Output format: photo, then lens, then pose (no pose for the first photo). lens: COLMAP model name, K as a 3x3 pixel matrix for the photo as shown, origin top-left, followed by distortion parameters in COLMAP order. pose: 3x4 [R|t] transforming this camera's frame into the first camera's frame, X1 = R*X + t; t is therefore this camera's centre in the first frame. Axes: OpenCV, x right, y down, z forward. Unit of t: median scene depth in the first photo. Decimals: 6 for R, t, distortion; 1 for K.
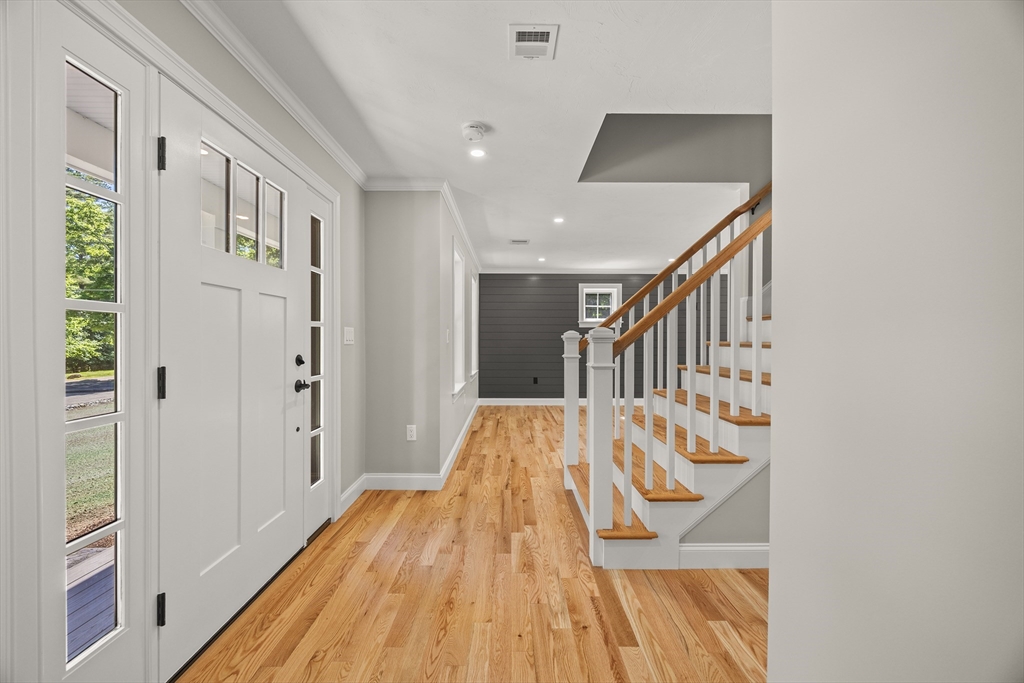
lens RADIAL K [[395.2, 0, 512.0], [0, 395.2, 341.5], [0, 0, 1]] dist [-0.002061, -0.000016]
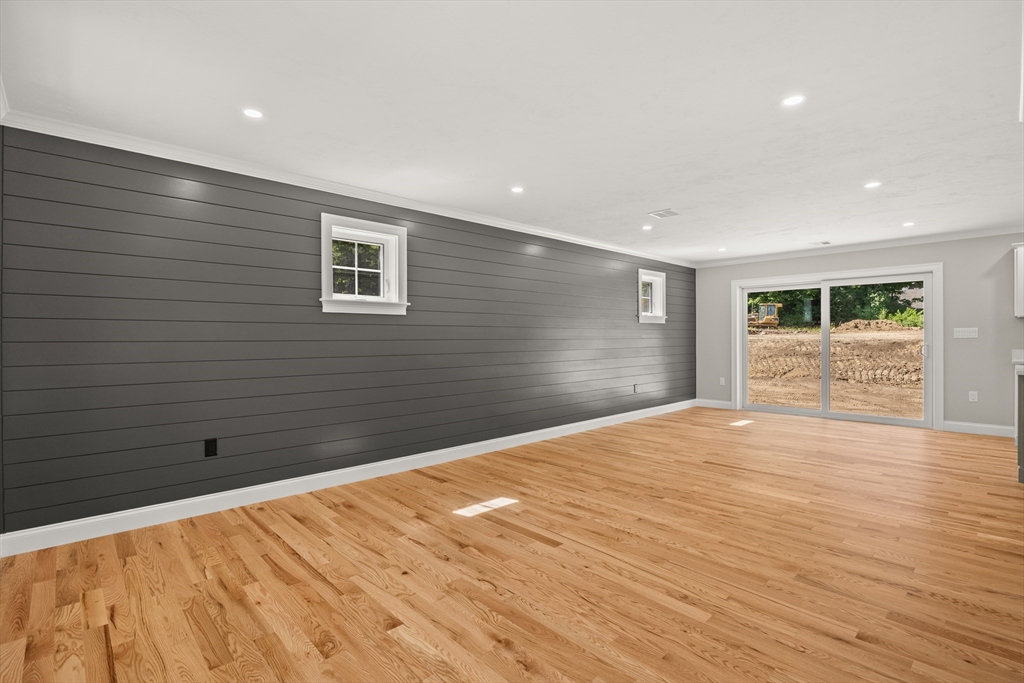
lens RADIAL K [[478.6, 0, 504.7], [0, 478.6, 338.3], [0, 0, 1]] dist [-0.014668, -0.000066]
pose [[0.737156, -0.006510, 0.675691, -0.100635], [0.011985, 0.999922, -0.003441, -0.005211], [-0.675616, 0.010635, 0.737177, 1.148724]]
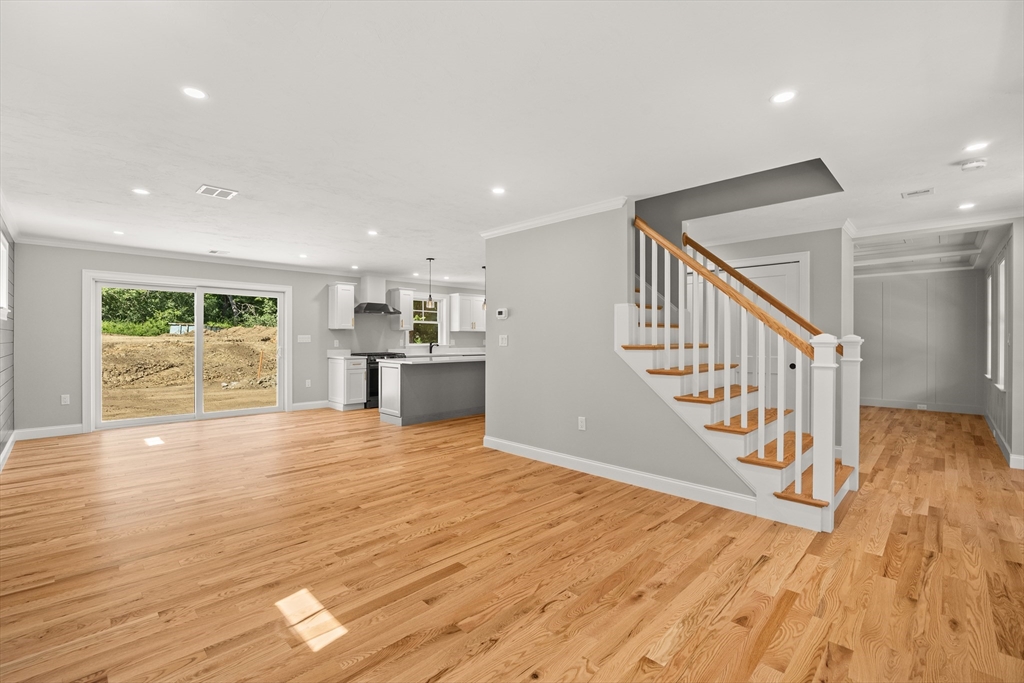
lens RADIAL K [[445.4, 0, 506.2], [0, 445.4, 340.1], [0, 0, 1]] dist [-0.015799, 0.000018]
pose [[-0.702886, -0.005716, 0.711279, -0.035927], [0.001617, 0.999952, 0.009634, -0.027216], [-0.711300, 0.007922, -0.702844, 2.294532]]
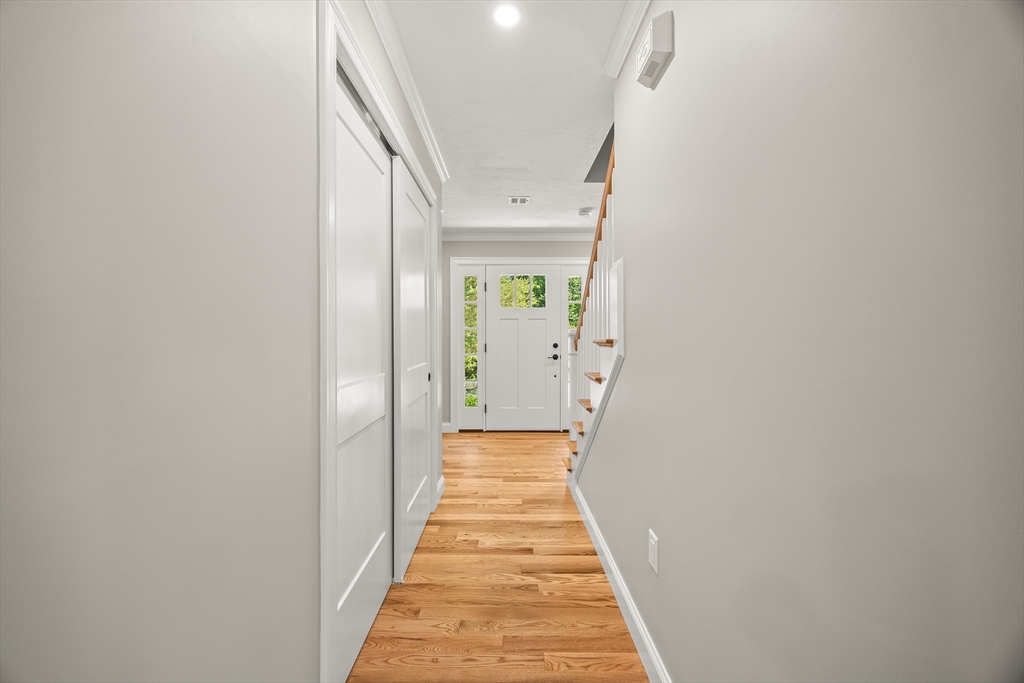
lens RADIAL K [[398.5, 0, 512.3], [0, 398.5, 334.4], [0, 0, 1]] dist [-0.002797, 0.000093]
pose [[0.009574, -0.005218, -0.999941, 1.288160], [-0.006637, 0.999964, -0.005282, -0.001890], [0.999932, 0.006688, 0.009539, 0.538705]]
